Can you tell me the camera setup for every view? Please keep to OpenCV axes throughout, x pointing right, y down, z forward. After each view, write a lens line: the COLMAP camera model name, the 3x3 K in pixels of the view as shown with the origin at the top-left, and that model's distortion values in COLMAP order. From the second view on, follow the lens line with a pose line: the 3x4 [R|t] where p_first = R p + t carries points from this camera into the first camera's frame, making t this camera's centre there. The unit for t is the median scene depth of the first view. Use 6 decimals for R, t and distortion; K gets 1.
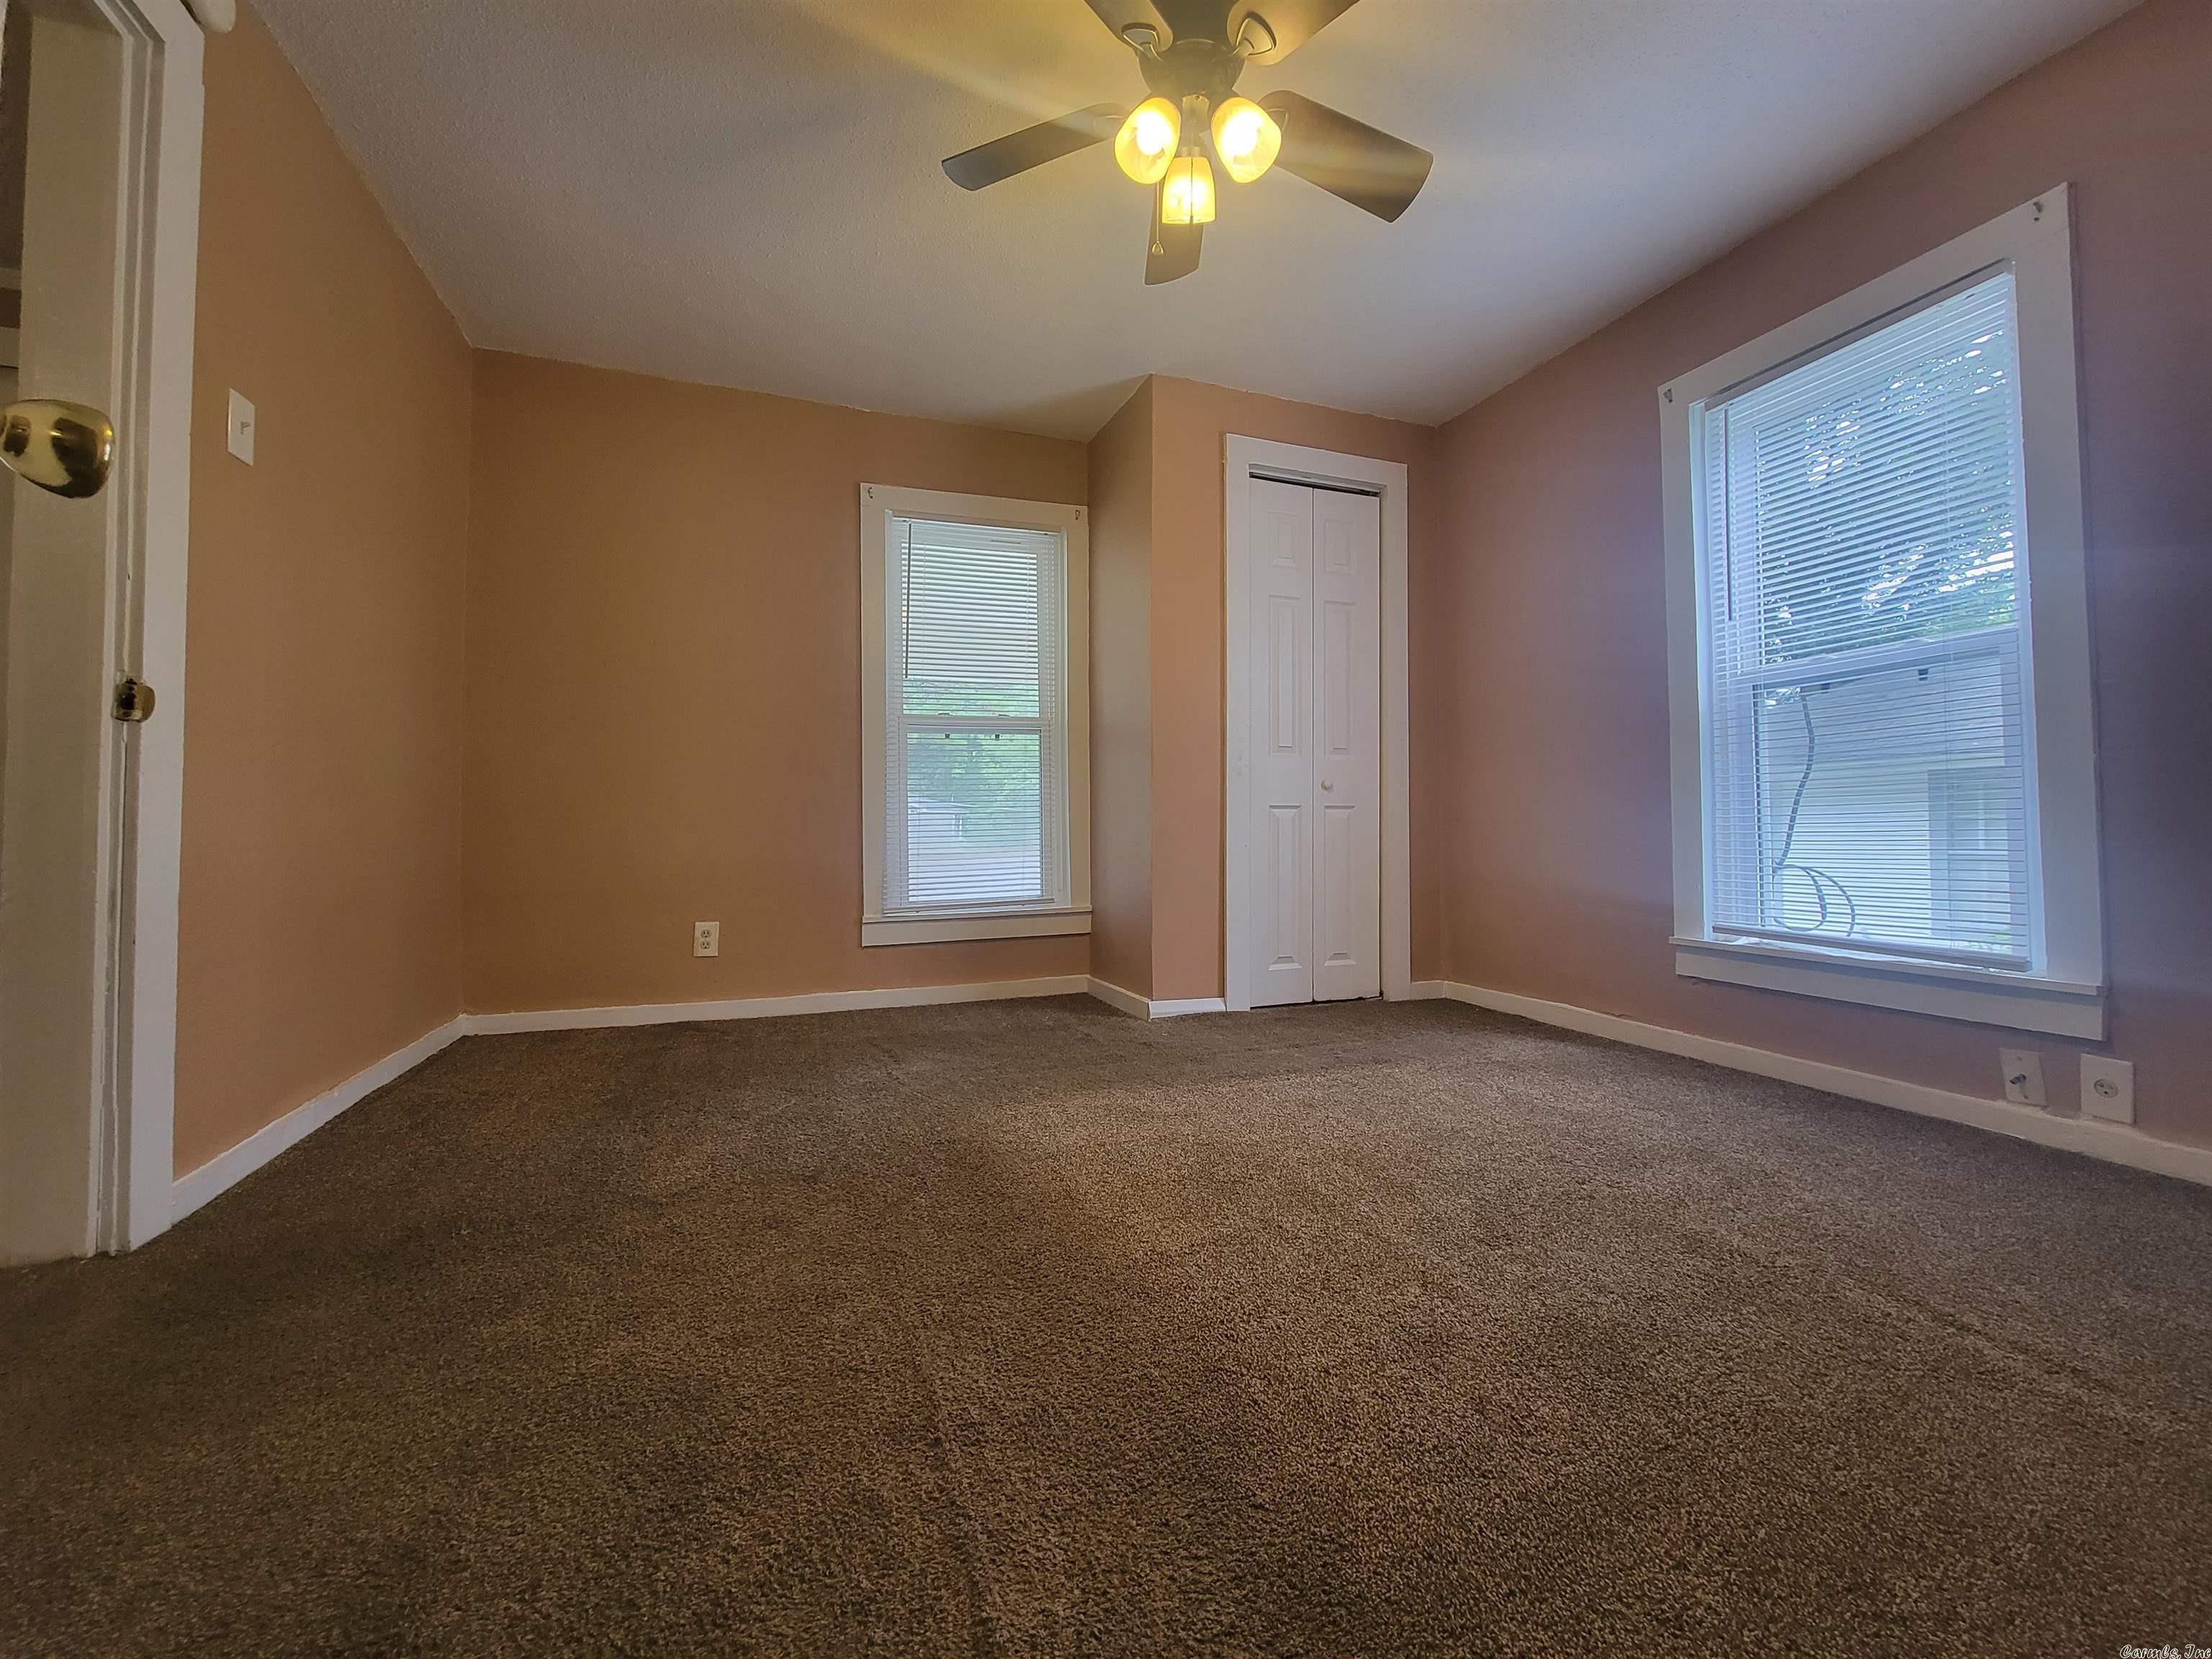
lens RADIAL K [[903.9, 0, 1108.1], [0, 903.9, 815.4], [0, 0, 1]] dist [-0.003629, -0.000964]
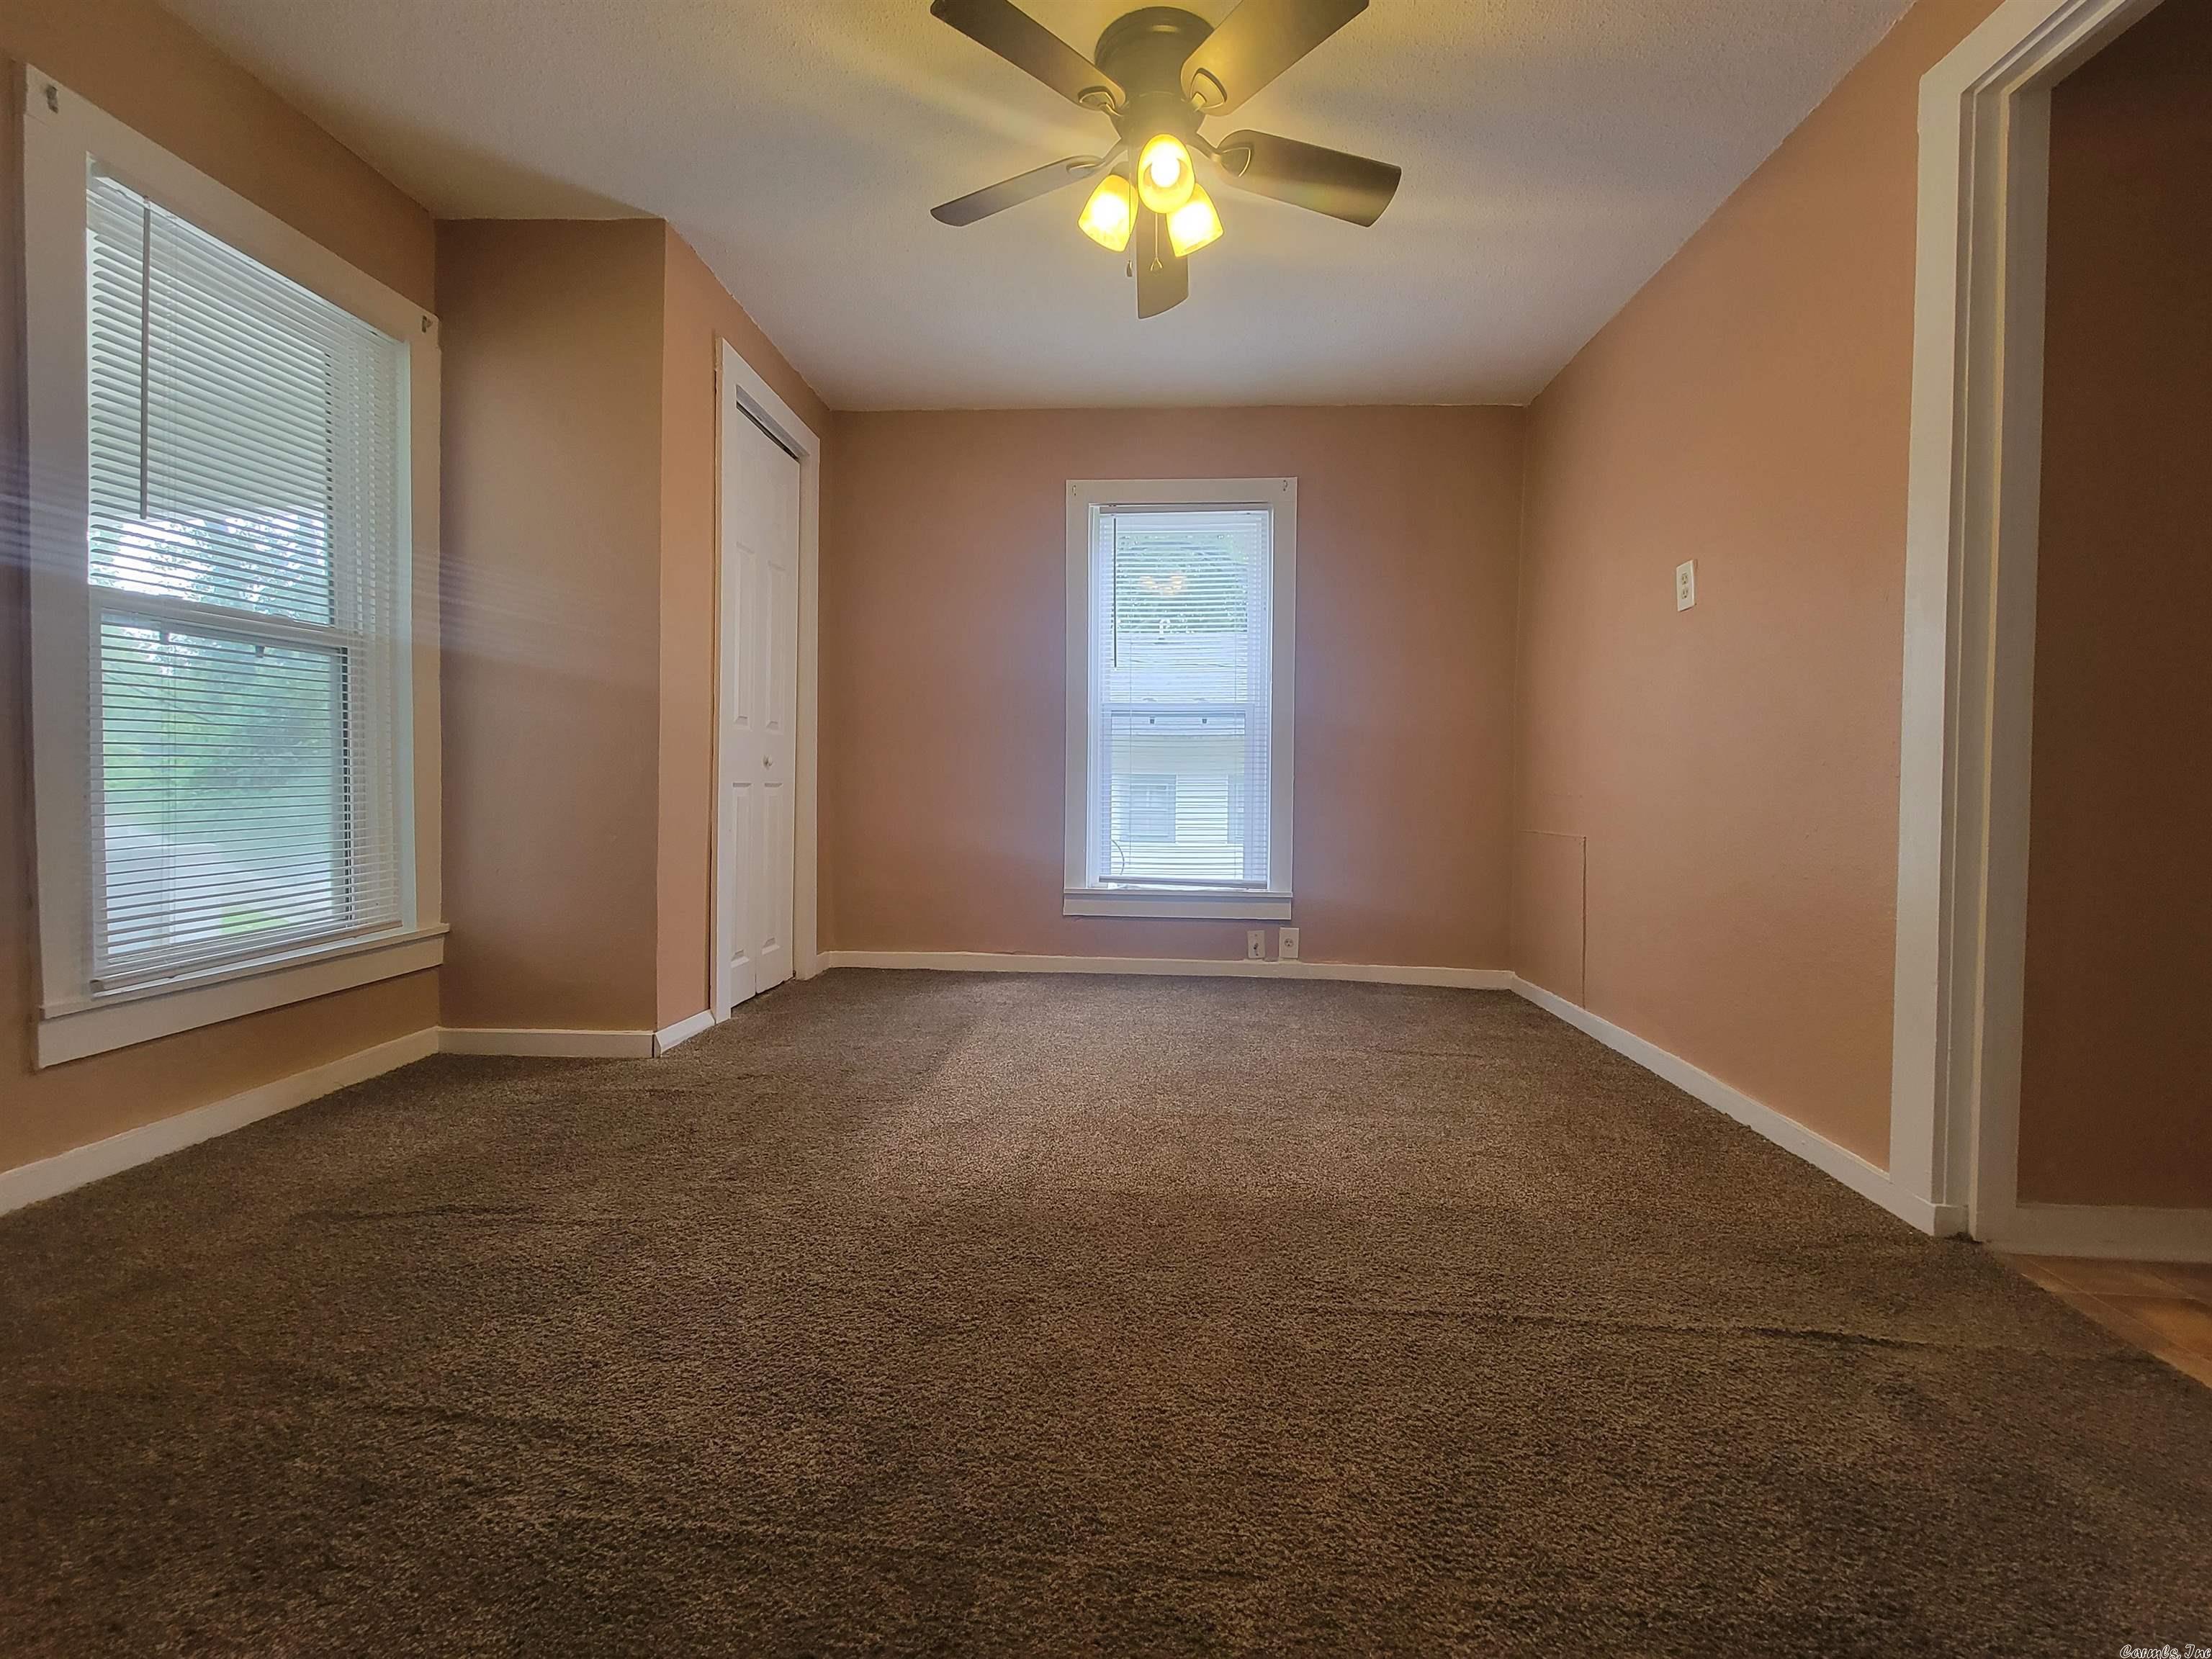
lens RADIAL K [[903.9, 0, 1108.1], [0, 903.9, 815.4], [0, 0, 1]] dist [-0.003629, -0.000964]
pose [[0.399143, -0.018644, 0.916699, -0.515243], [-0.028633, 0.999052, 0.032786, -0.020322], [-0.916441, -0.039335, 0.398231, 0.333906]]
